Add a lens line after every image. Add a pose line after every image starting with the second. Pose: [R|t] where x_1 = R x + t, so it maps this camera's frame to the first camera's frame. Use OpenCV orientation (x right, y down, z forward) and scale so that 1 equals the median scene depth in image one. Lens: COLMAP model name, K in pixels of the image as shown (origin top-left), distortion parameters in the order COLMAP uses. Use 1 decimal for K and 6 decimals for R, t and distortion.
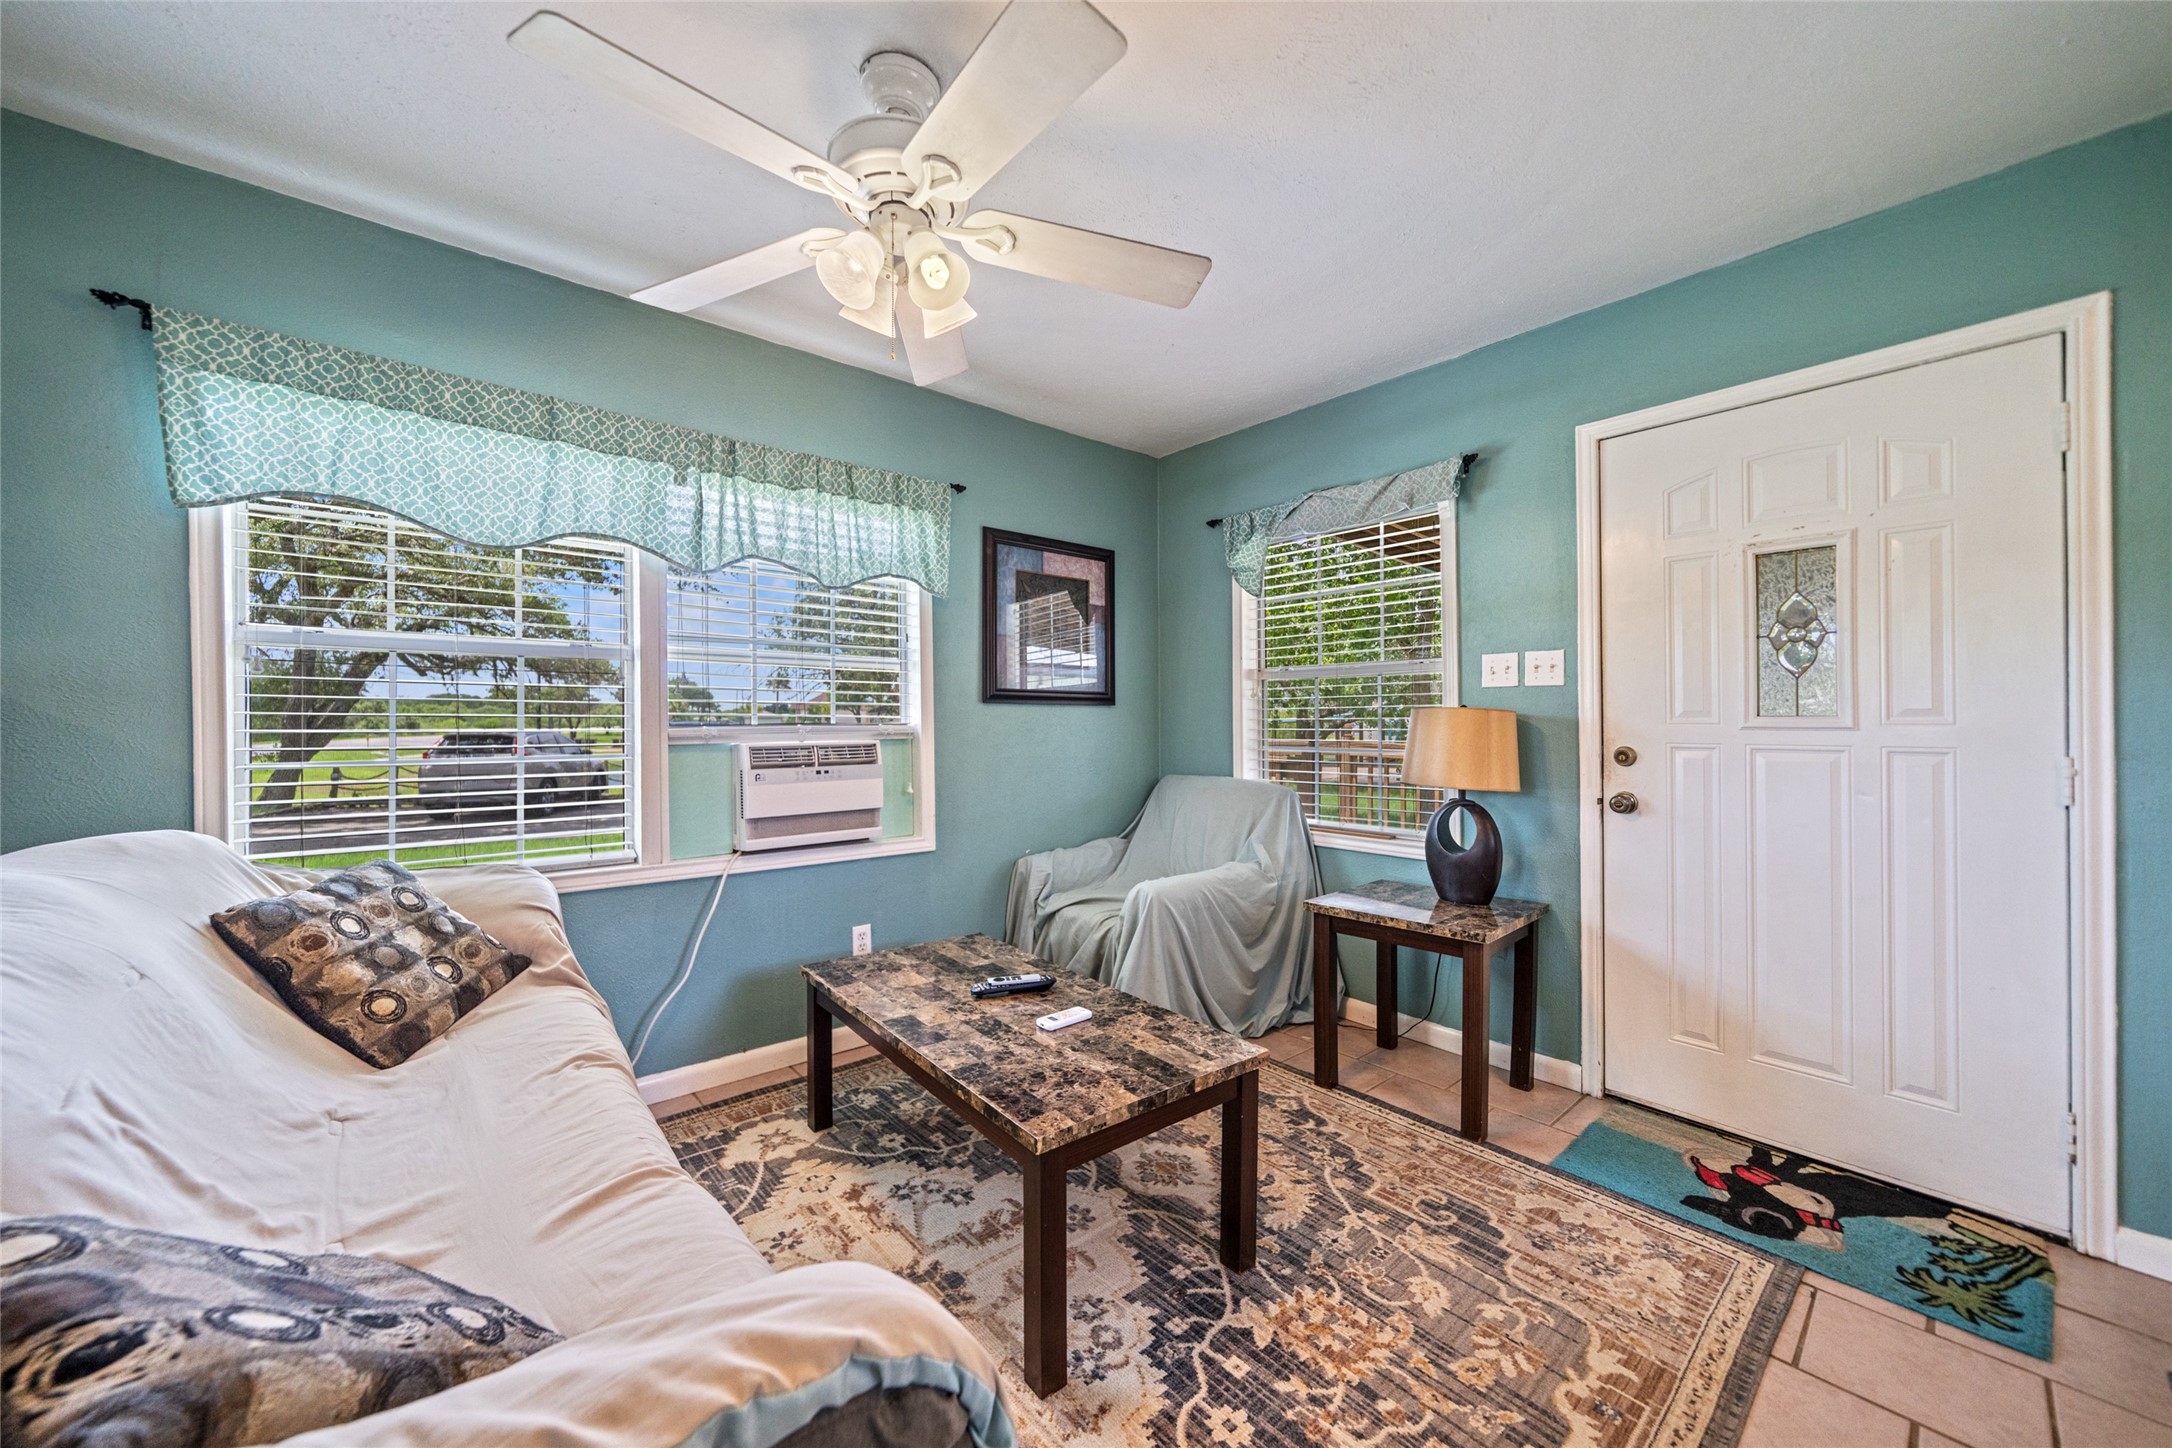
lens RADIAL K [[799.6, 0, 1090.0], [0, 799.6, 715.8], [0, 0, 1]] dist [0.000133, 0.000192]
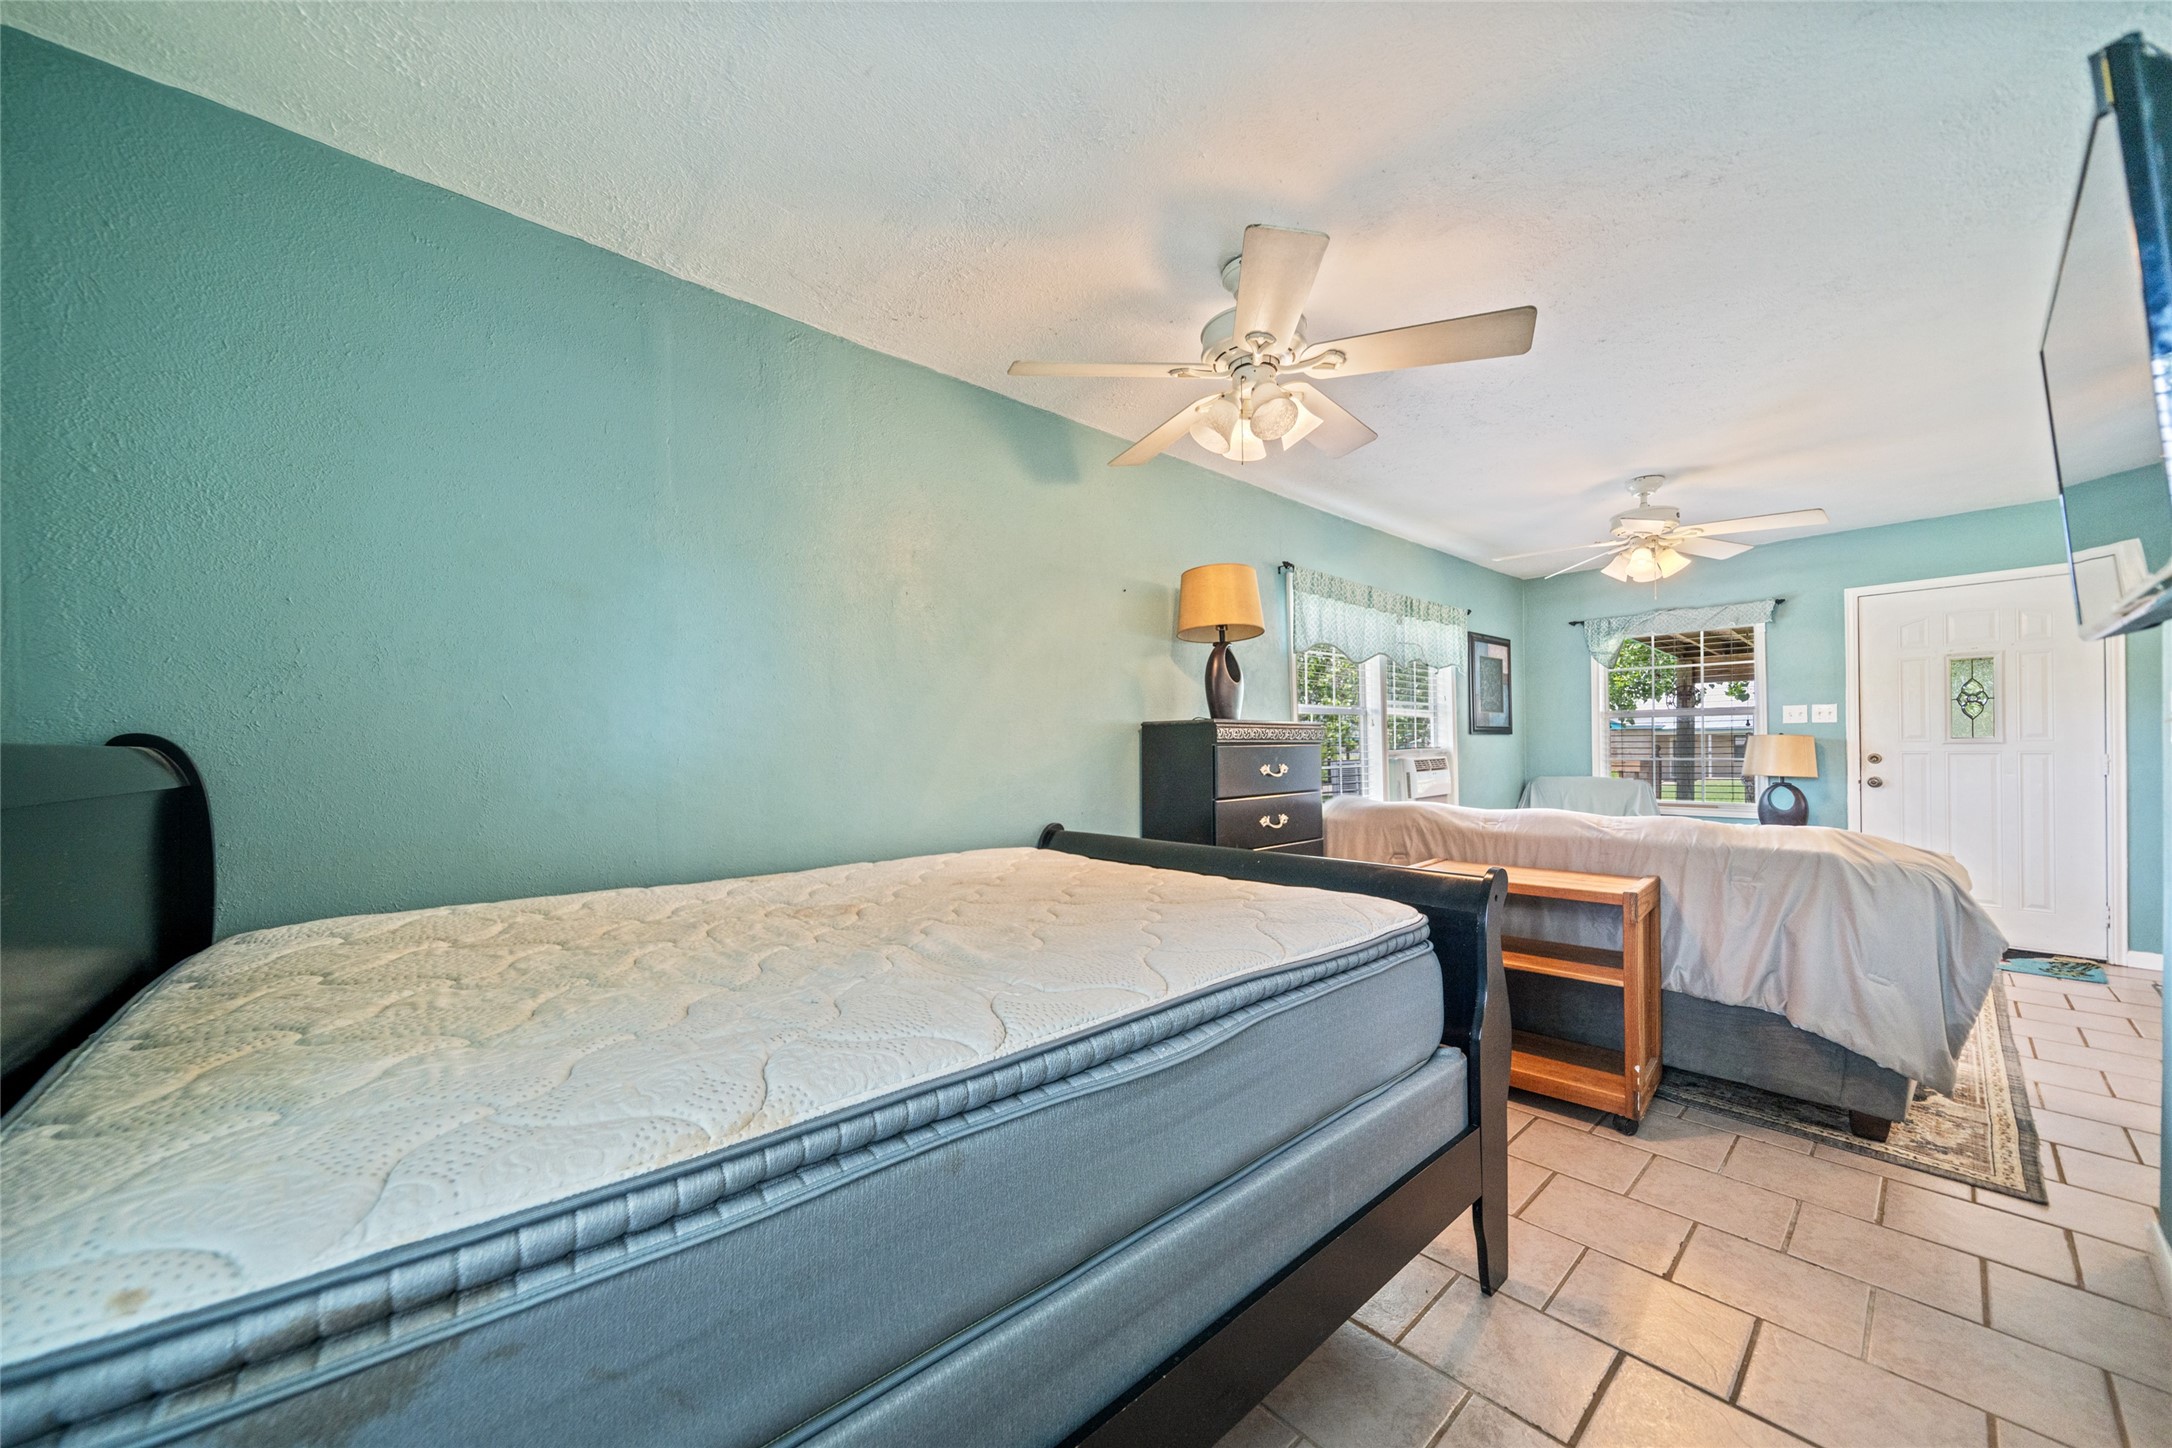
lens RADIAL K [[799.6, 0, 1083.0], [0, 799.6, 747.2], [0, 0, 1]] dist [0.000133, 0.000192]
pose [[0.999987, -0.002502, -0.004411, -1.251966], [0.002498, 0.999996, -0.001058, 0.019825], [0.004414, 0.001047, 0.999990, -0.963273]]
